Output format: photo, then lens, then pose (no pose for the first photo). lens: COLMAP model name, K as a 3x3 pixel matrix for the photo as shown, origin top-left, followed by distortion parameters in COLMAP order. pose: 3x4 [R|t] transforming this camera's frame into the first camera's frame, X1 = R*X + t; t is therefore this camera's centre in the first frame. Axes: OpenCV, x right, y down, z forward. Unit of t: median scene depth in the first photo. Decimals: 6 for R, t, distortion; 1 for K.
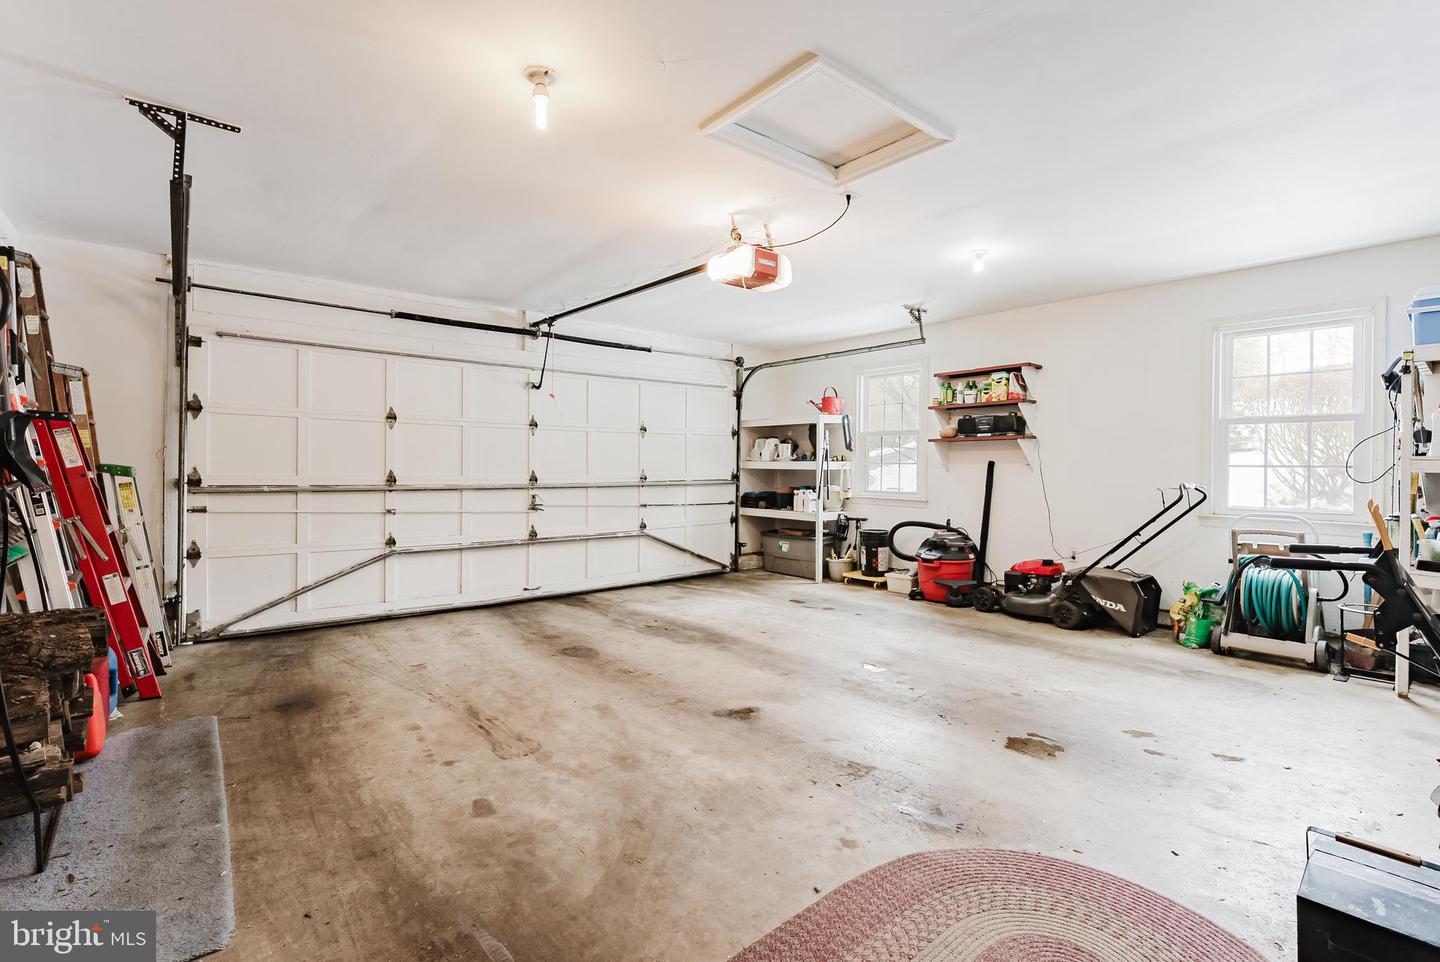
lens RADIAL K [[652.2, 0, 719.4], [0, 652.2, 474.3], [0, 0, 1]] dist [-0.002916, 0.000383]
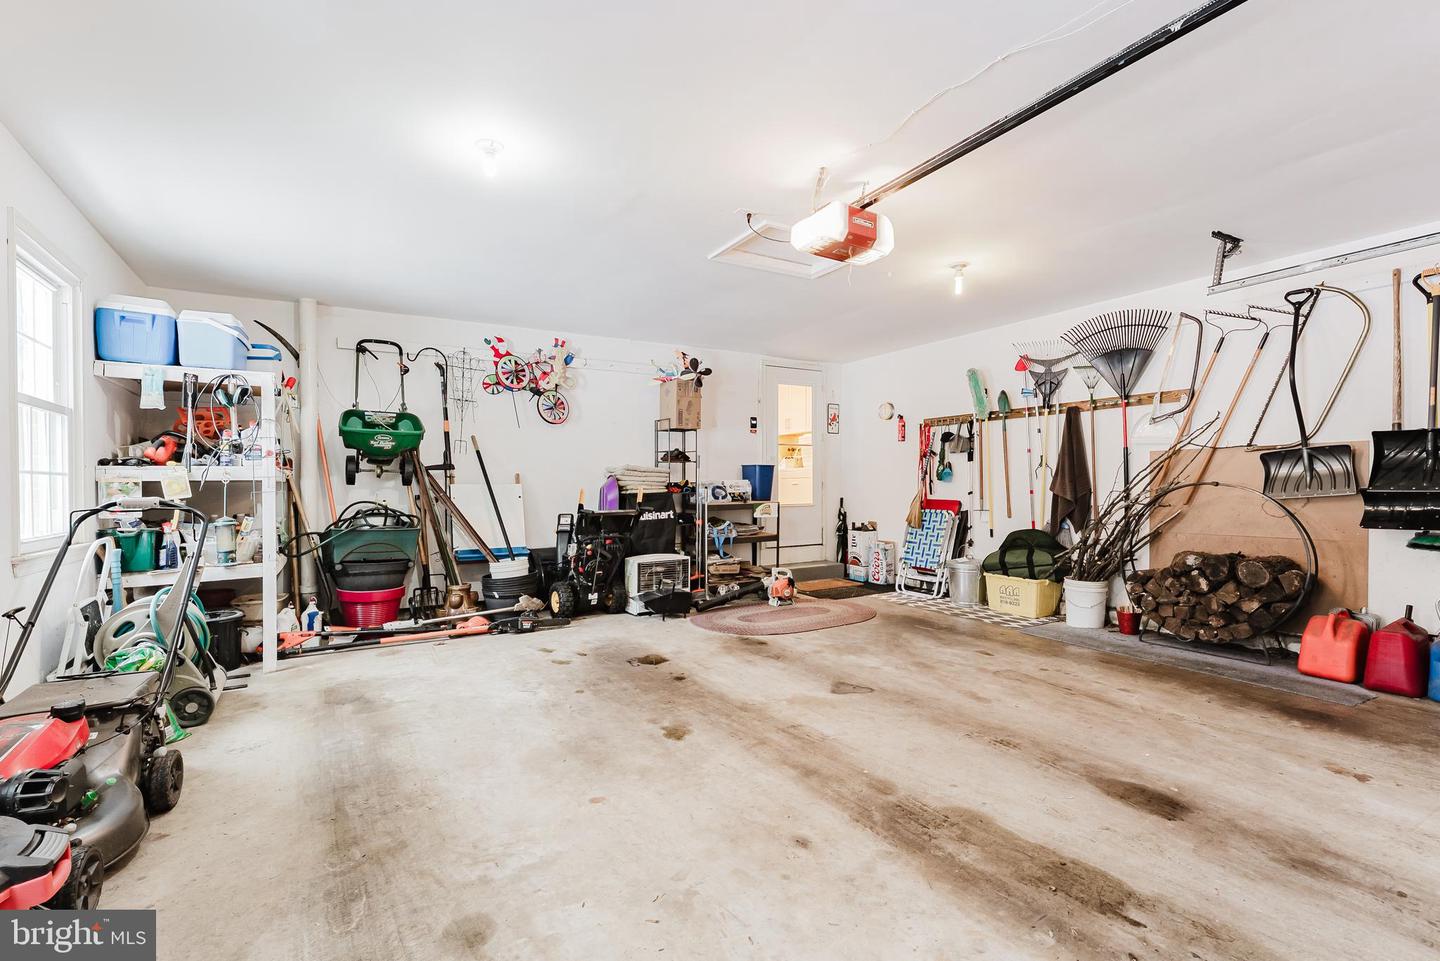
lens RADIAL K [[652.2, 0, 720.3], [0, 652.2, 478.0], [0, 0, 1]] dist [-0.002916, 0.000383]
pose [[-0.988832, 0.003357, 0.148996, 0.082534], [0.004298, 0.999973, 0.005993, -0.010699], [-0.148972, 0.006566, -0.988820, 2.160779]]
